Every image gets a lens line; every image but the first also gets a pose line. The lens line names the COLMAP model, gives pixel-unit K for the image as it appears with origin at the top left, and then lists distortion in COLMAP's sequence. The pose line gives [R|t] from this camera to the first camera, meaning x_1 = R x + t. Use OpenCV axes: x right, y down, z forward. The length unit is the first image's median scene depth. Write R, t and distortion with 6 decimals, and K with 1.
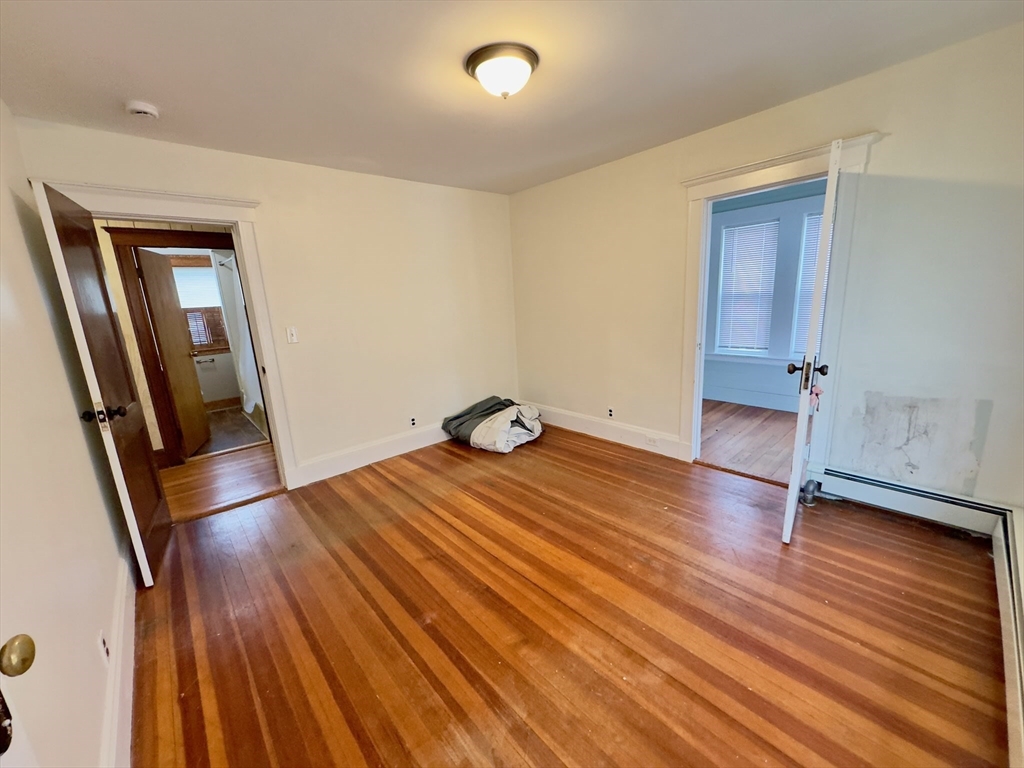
lens RADIAL K [[407.2, 0, 511.4], [0, 407.2, 382.3], [0, 0, 1]] dist [-0.001399, -0.000354]
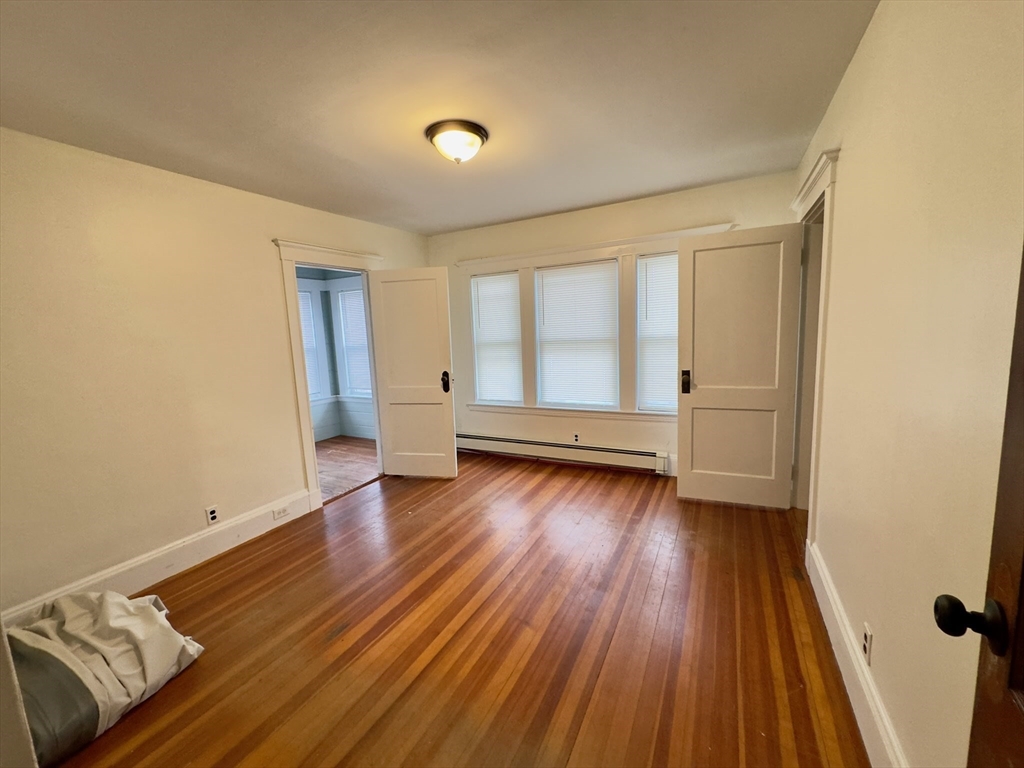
lens RADIAL K [[407.2, 0, 511.4], [0, 407.2, 382.3], [0, 0, 1]] dist [-0.001399, -0.000354]
pose [[-0.352203, -0.050291, 0.934571, -0.900634], [0.264797, 0.952402, 0.151042, -0.174412], [-0.897683, 0.300669, -0.322122, 1.076202]]
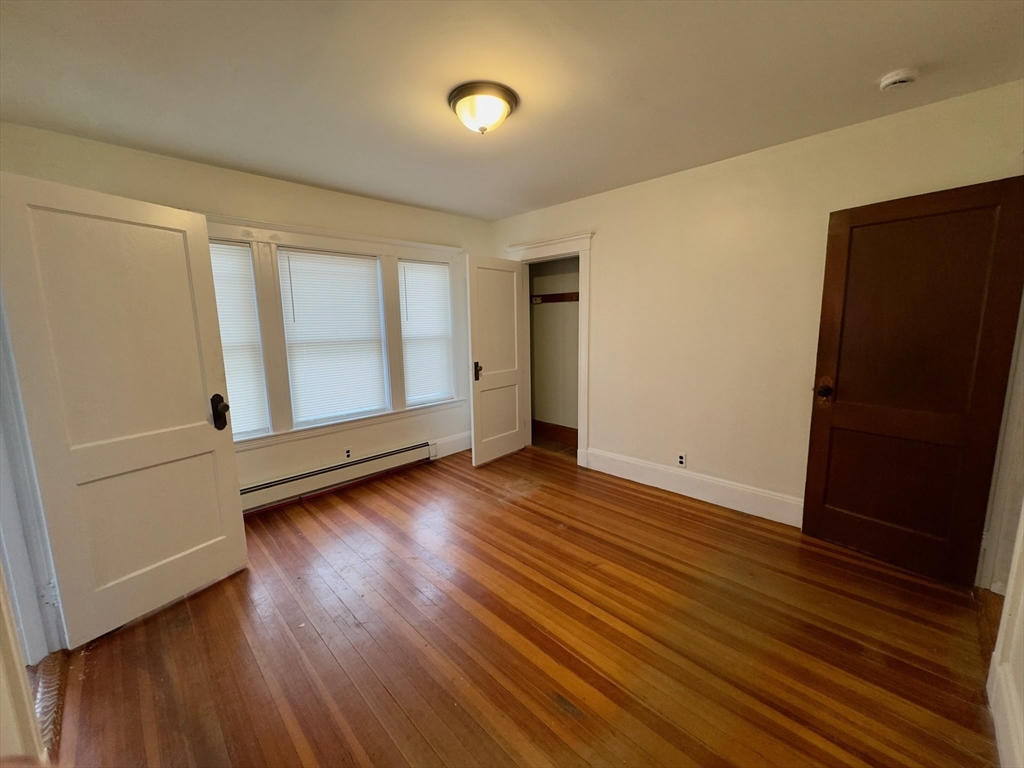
lens RADIAL K [[407.2, 0, 511.4], [0, 407.2, 382.3], [0, 0, 1]] dist [-0.001399, -0.000354]
pose [[-0.996123, 0.078537, -0.039643, 0.001823], [0.058949, 0.930354, 0.361893, -0.359875], [0.065304, 0.358153, -0.931376, 1.659267]]
